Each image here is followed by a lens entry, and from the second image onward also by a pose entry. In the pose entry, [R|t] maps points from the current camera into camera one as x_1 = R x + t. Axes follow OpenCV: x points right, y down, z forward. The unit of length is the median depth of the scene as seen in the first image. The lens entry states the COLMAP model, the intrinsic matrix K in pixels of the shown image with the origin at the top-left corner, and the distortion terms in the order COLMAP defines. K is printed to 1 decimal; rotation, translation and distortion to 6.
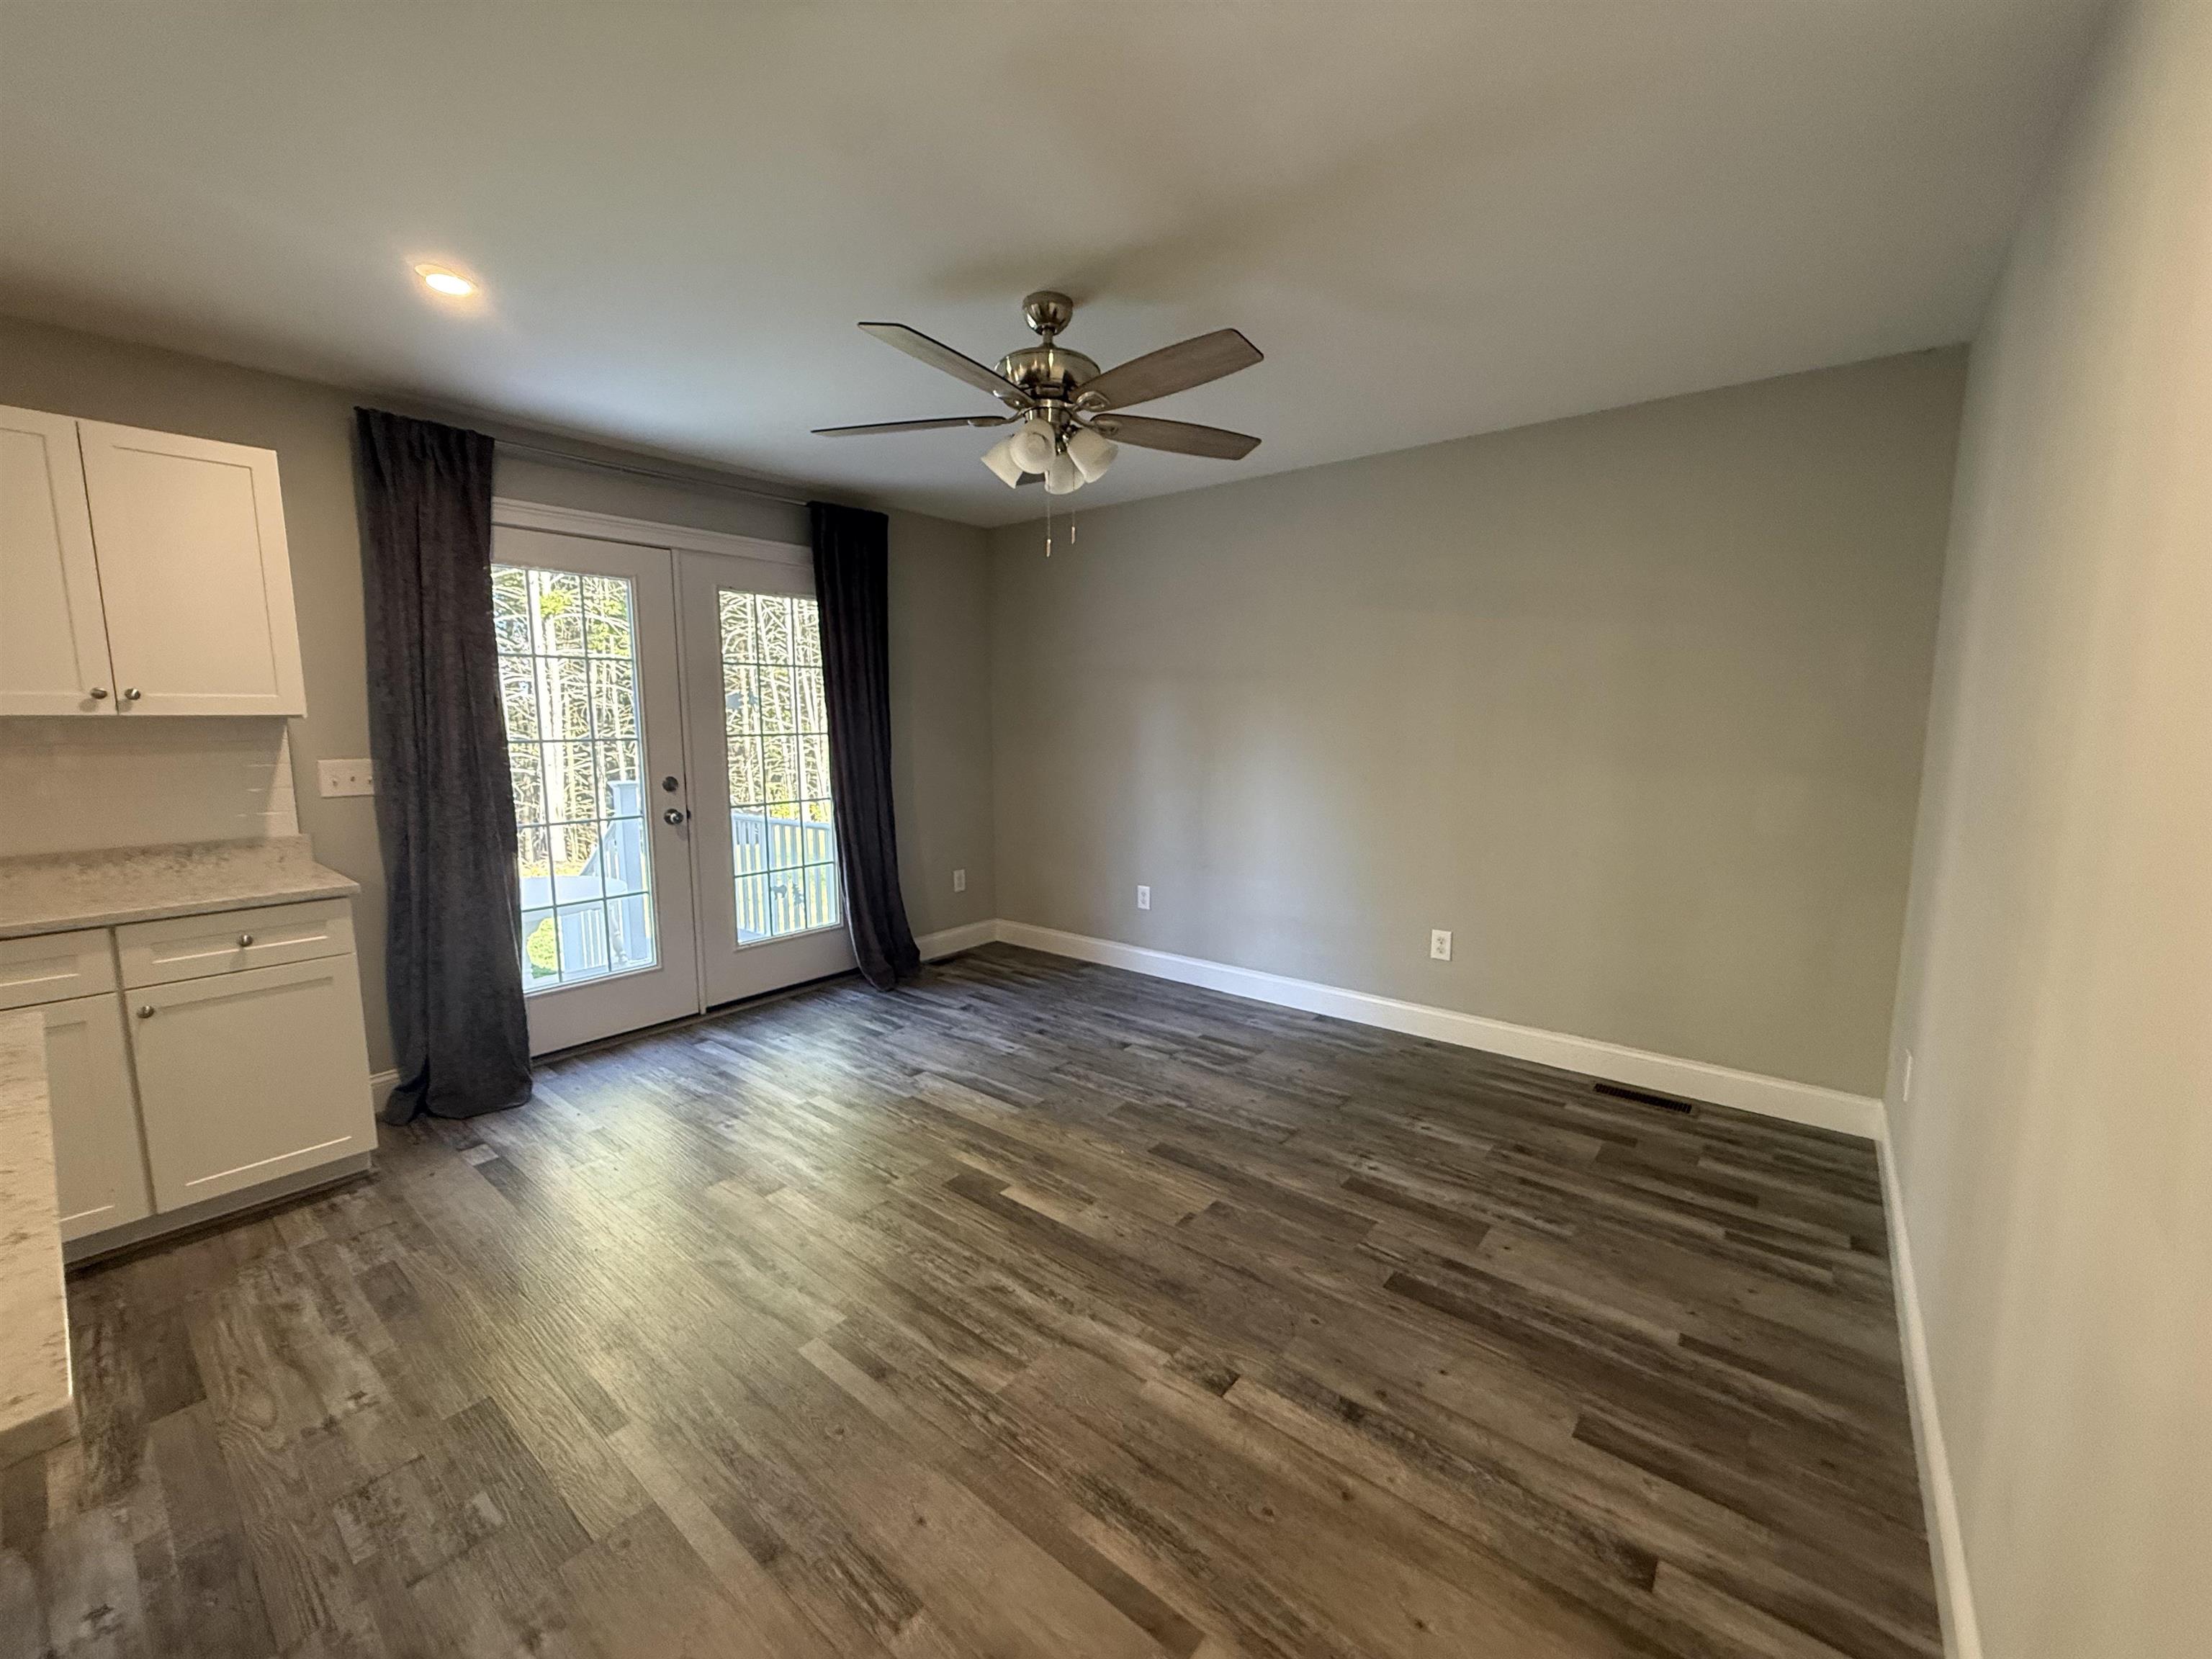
lens RADIAL K [[882.7, 0, 1101.6], [0, 882.7, 835.2], [0, 0, 1]] dist [0.001785, -0.000585]
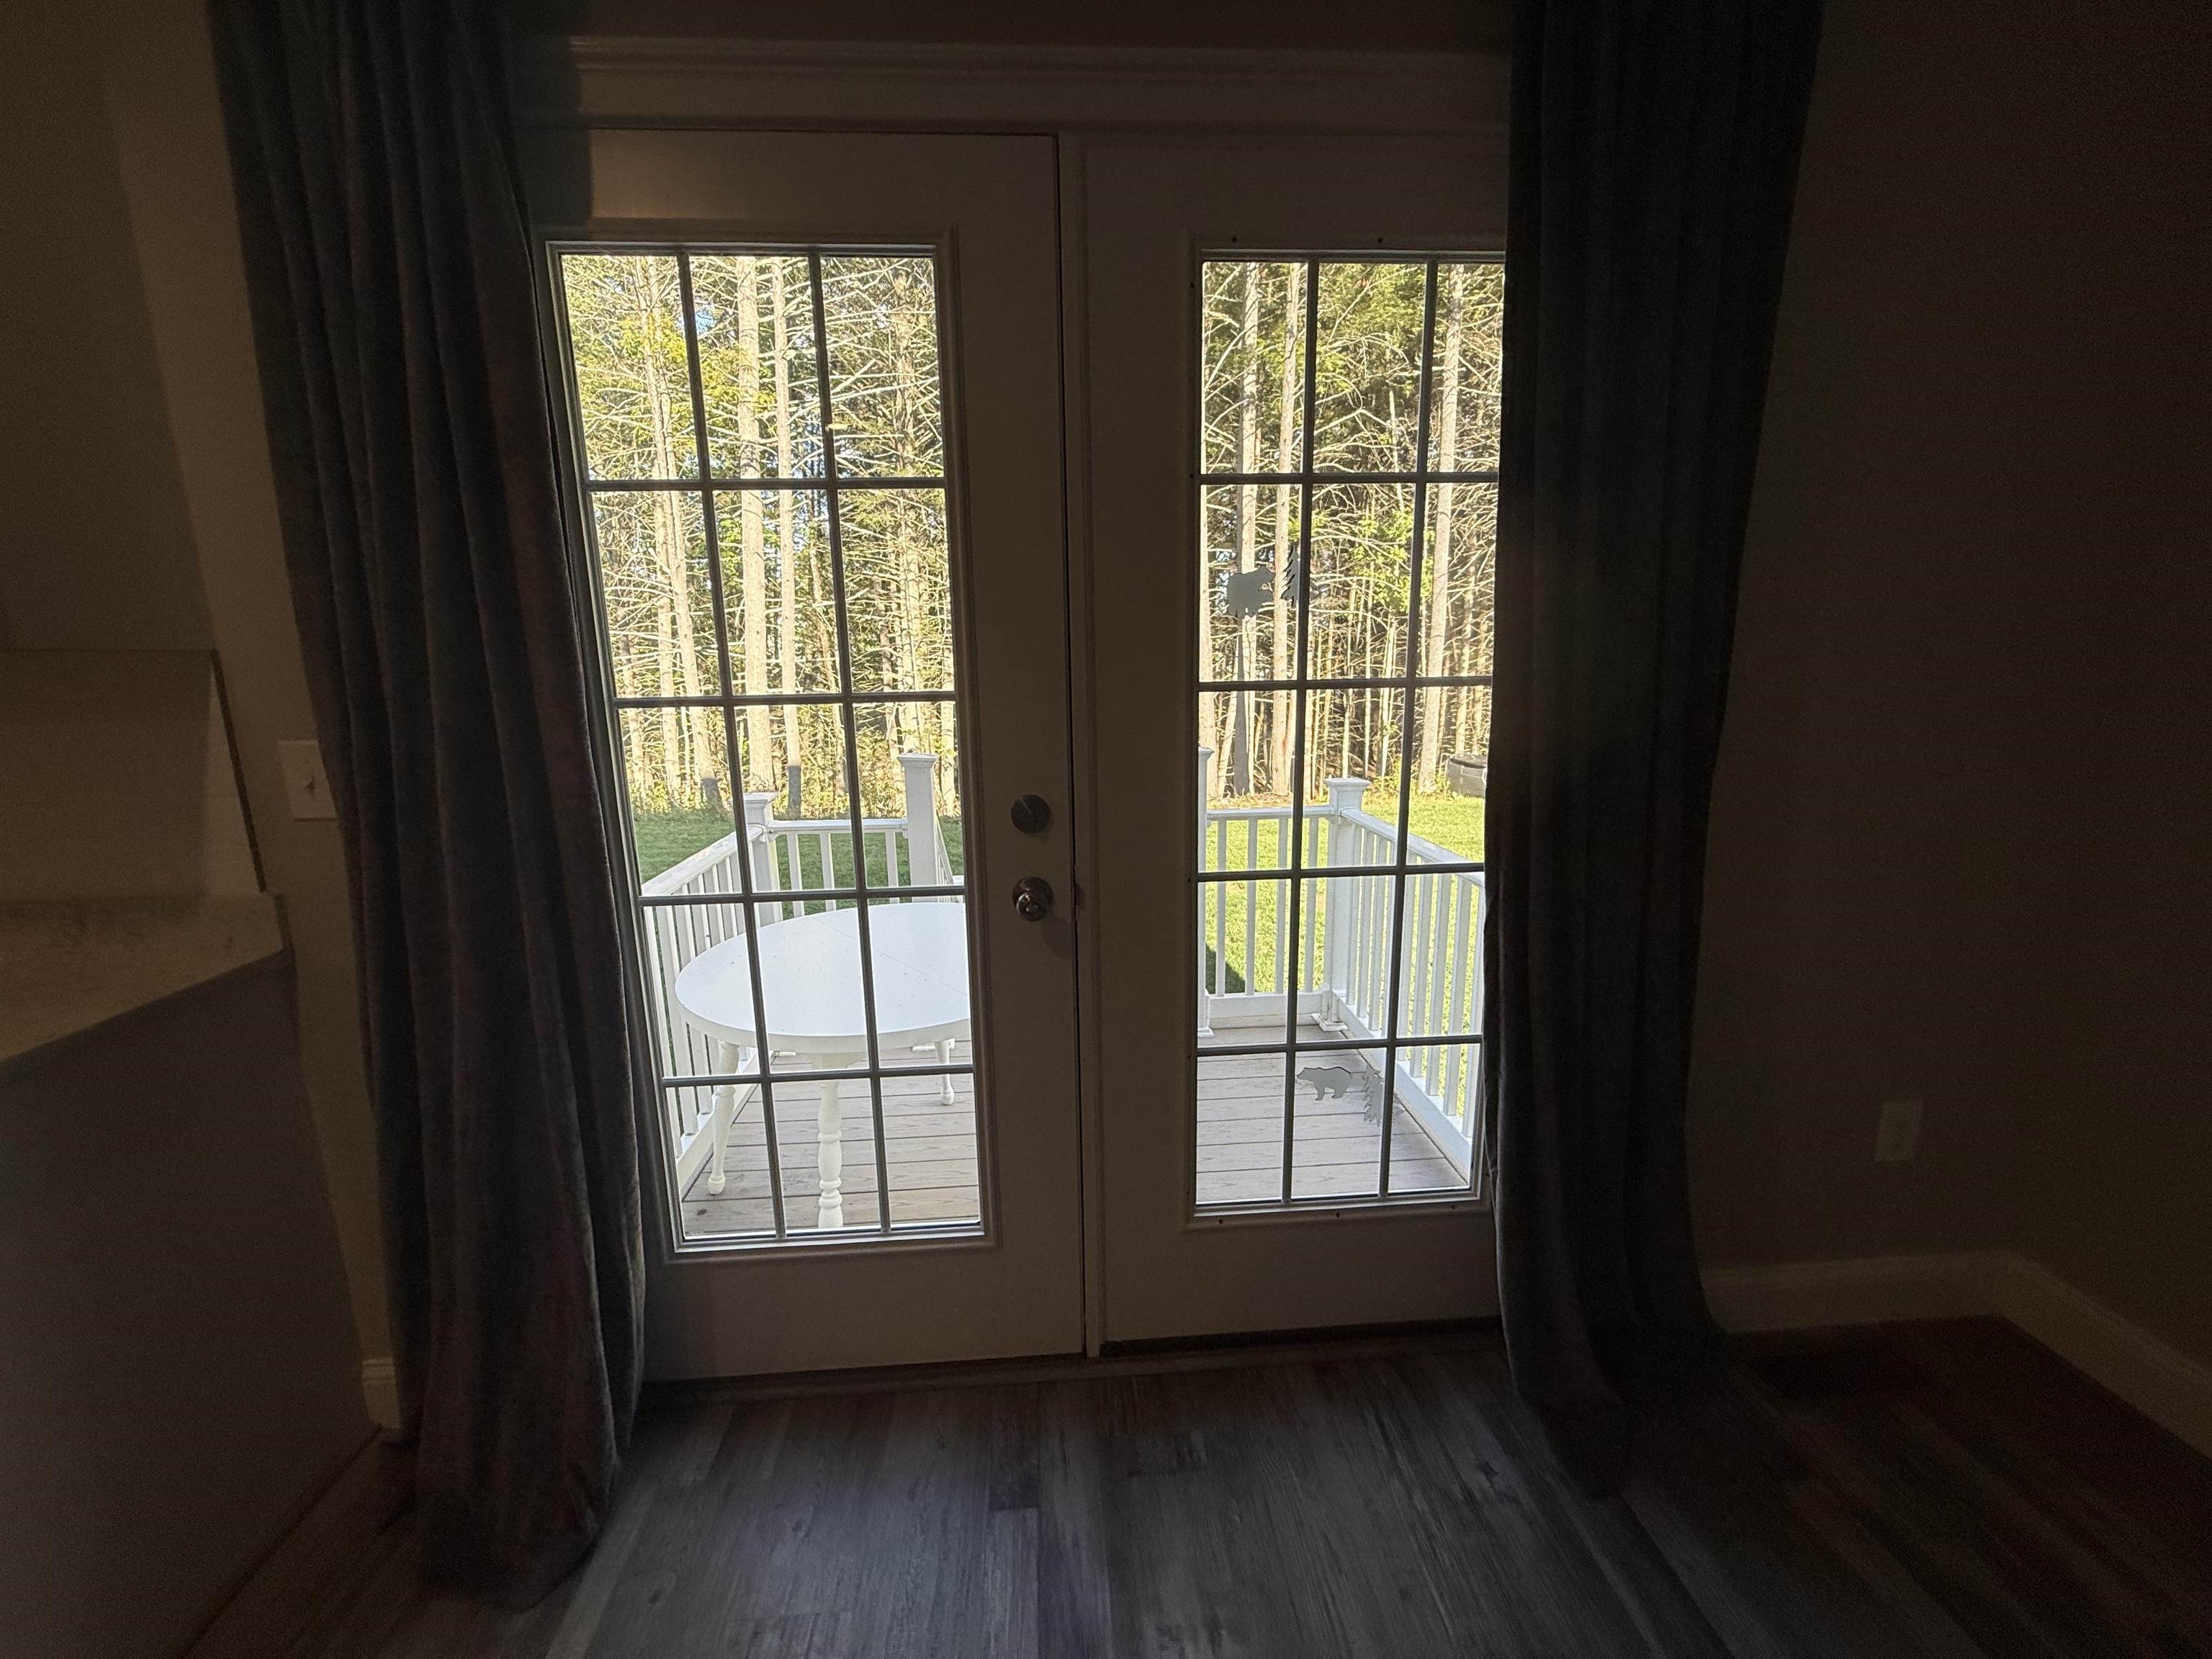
lens RADIAL K [[882.7, 0, 1094.3], [0, 882.7, 818.2], [0, 0, 1]] dist [0.001785, -0.000585]
pose [[0.681767, 0.129169, -0.720076, -0.182764], [-0.084608, 0.991606, 0.097770, -0.090615], [0.726661, -0.005732, 0.686973, 0.713492]]
